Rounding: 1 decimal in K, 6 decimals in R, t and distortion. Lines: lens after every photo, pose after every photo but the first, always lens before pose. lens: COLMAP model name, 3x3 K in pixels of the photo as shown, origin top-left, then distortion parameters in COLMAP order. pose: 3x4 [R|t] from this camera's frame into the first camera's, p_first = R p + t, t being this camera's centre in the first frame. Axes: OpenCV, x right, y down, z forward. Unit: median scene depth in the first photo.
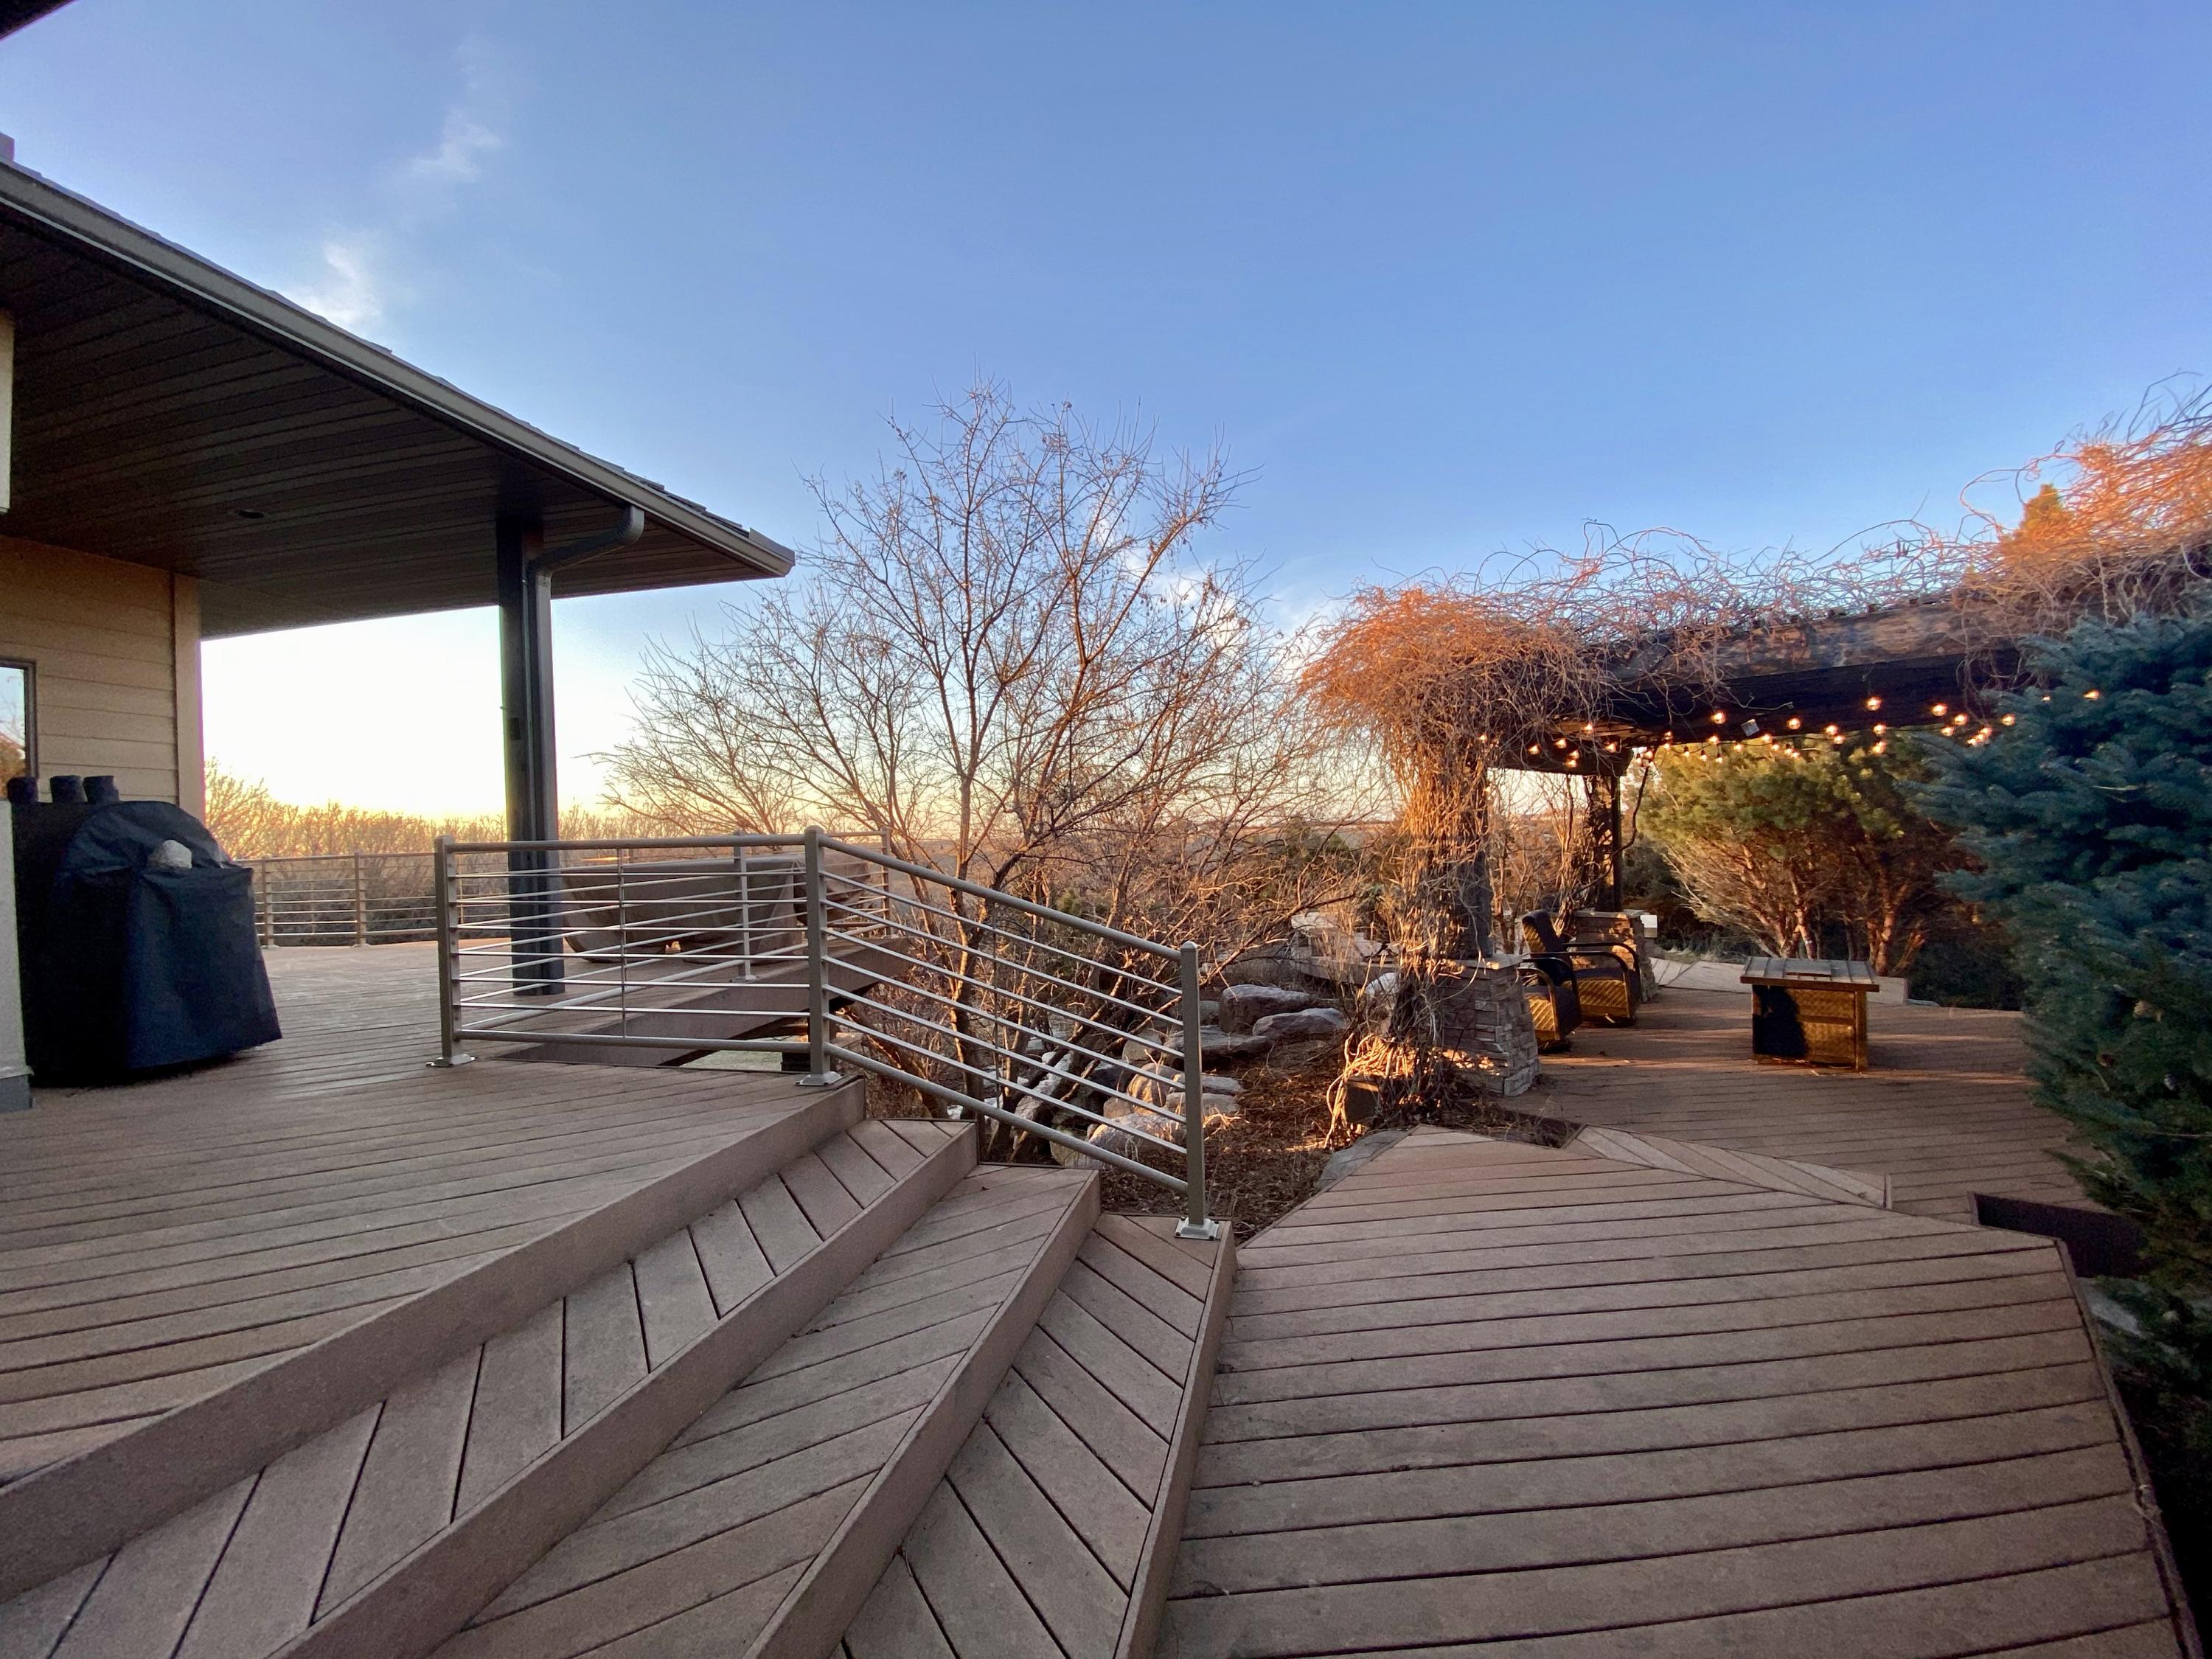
lens RADIAL K [[888.8, 0, 1118.2], [0, 888.8, 830.8], [0, 0, 1]] dist [-0.020127, -0.000917]
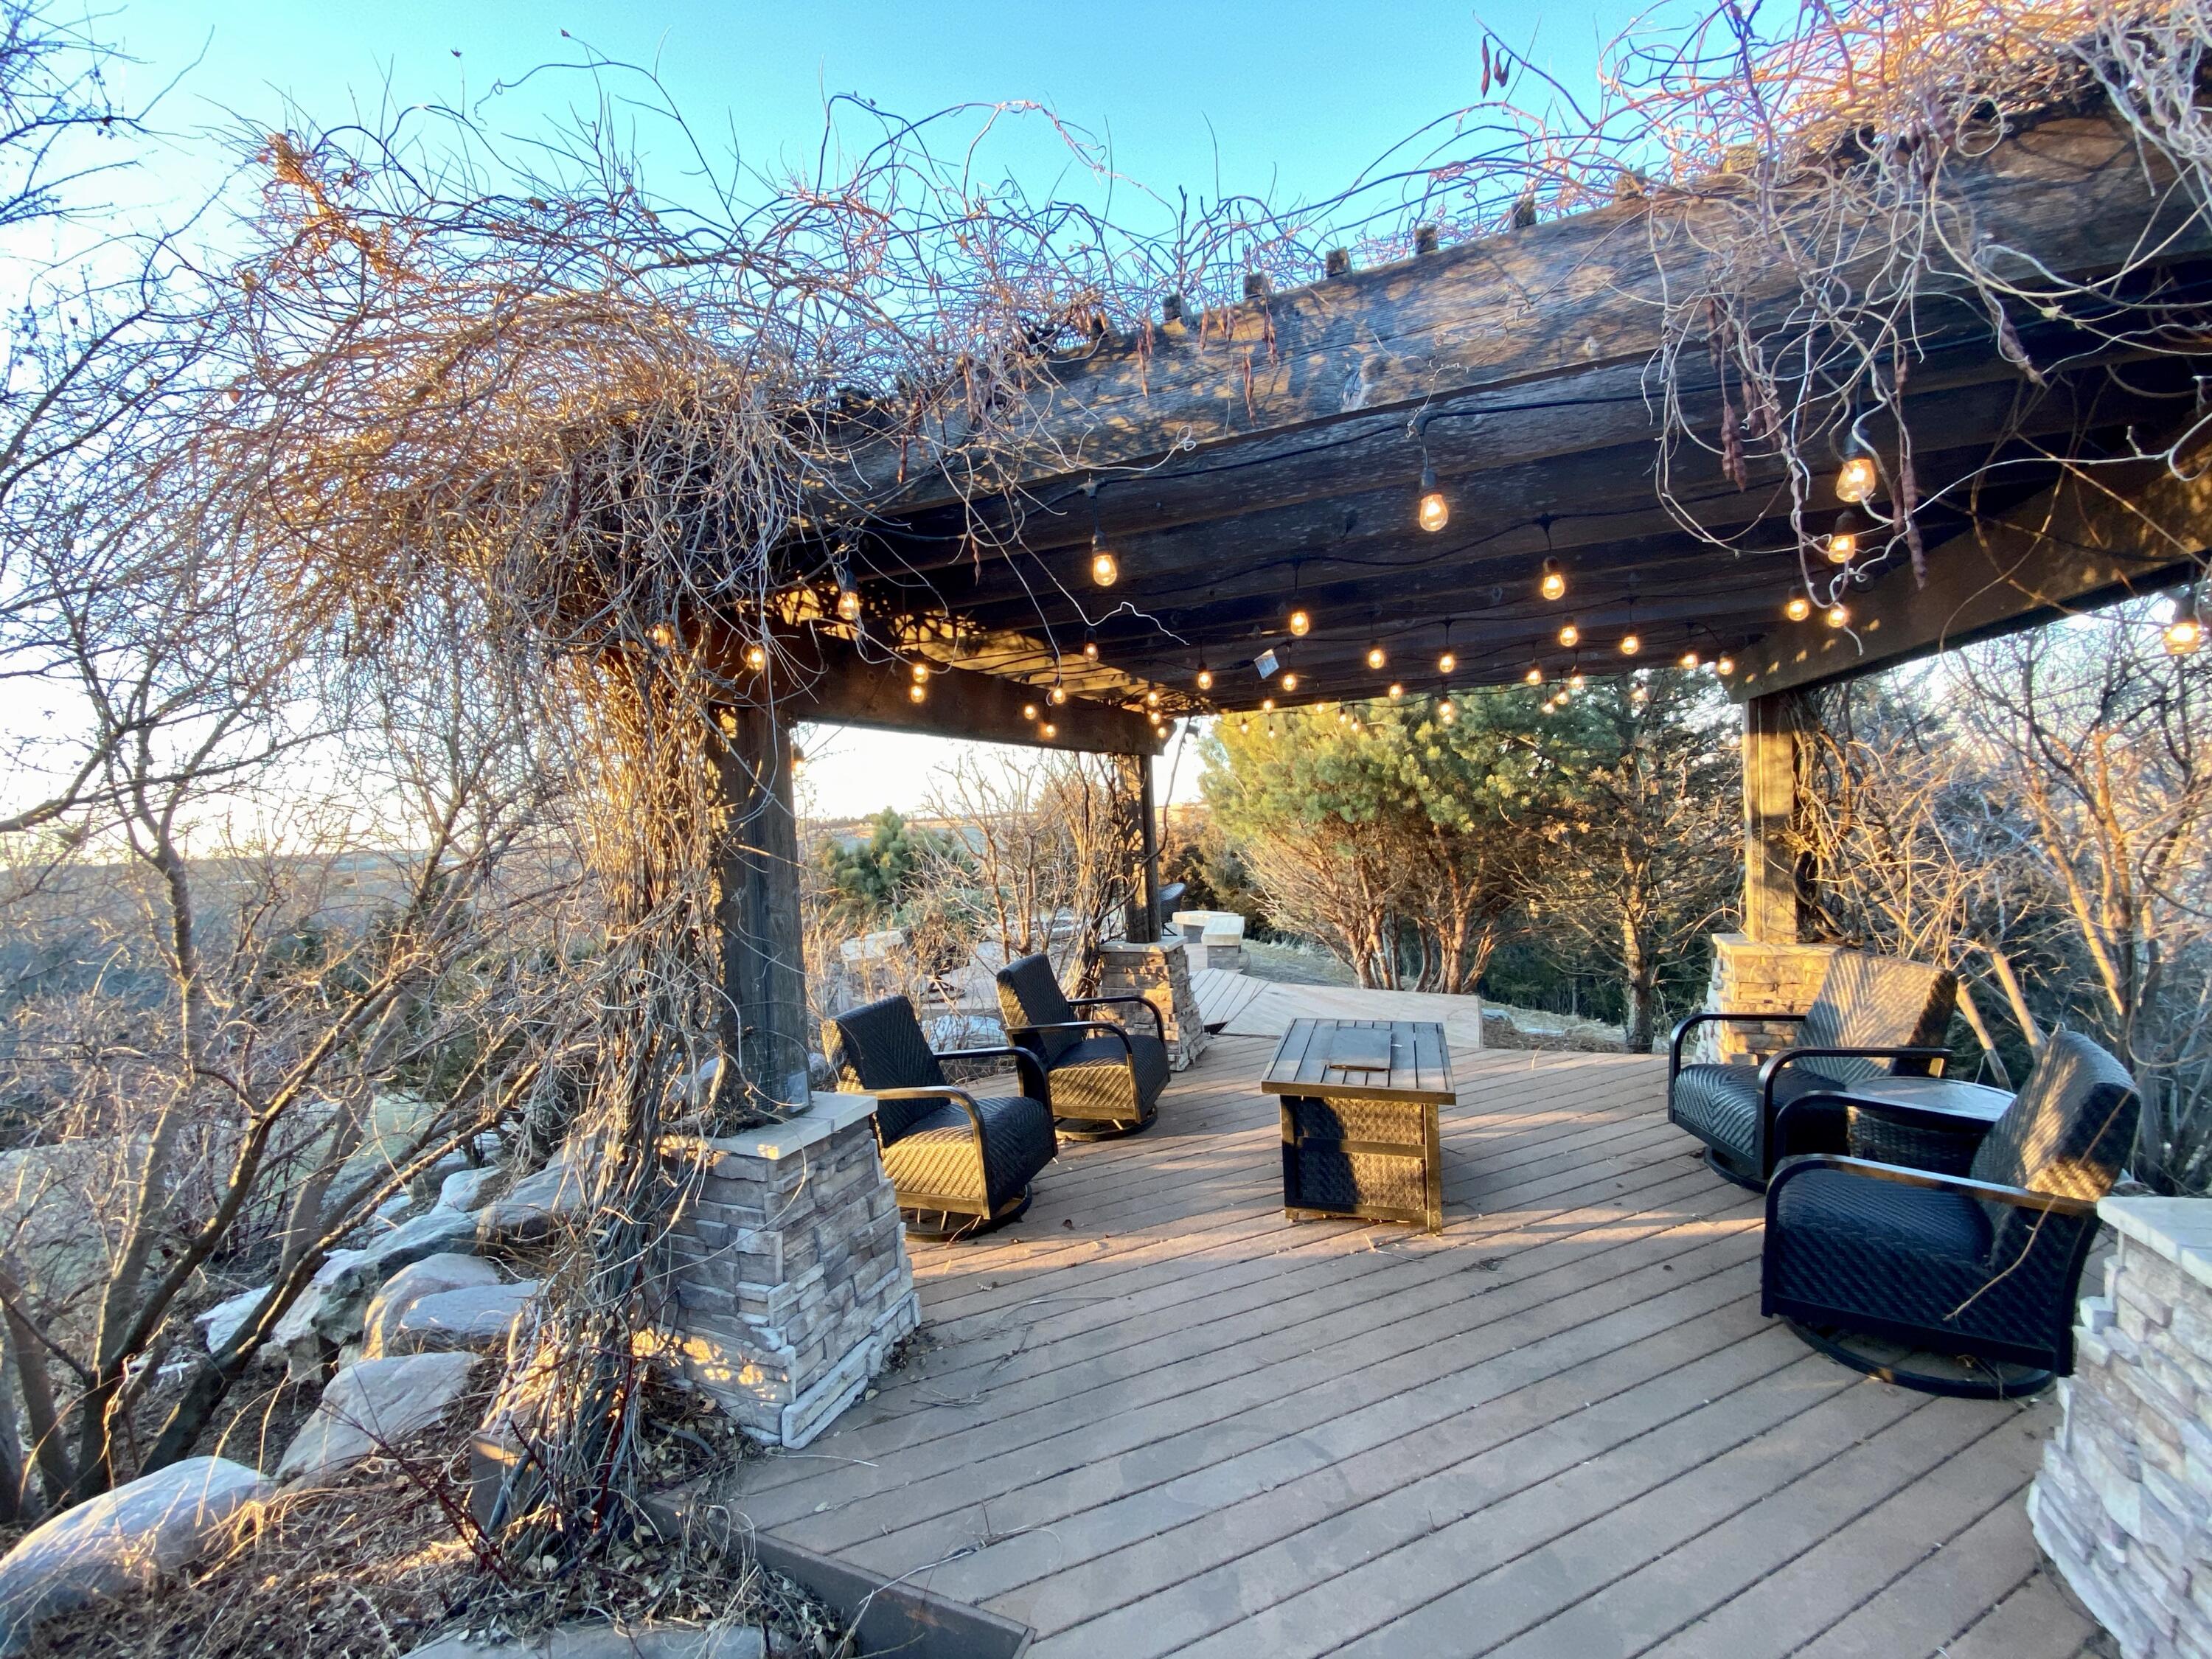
lens RADIAL K [[888.8, 0, 1096.9], [0, 888.8, 821.4], [0, 0, 1]] dist [-0.020127, -0.000917]
pose [[0.942553, -0.020091, 0.333453, 0.280688], [0.021274, 0.999774, 0.000102, -0.008410], [-0.333379, 0.006998, 0.942767, 0.324904]]
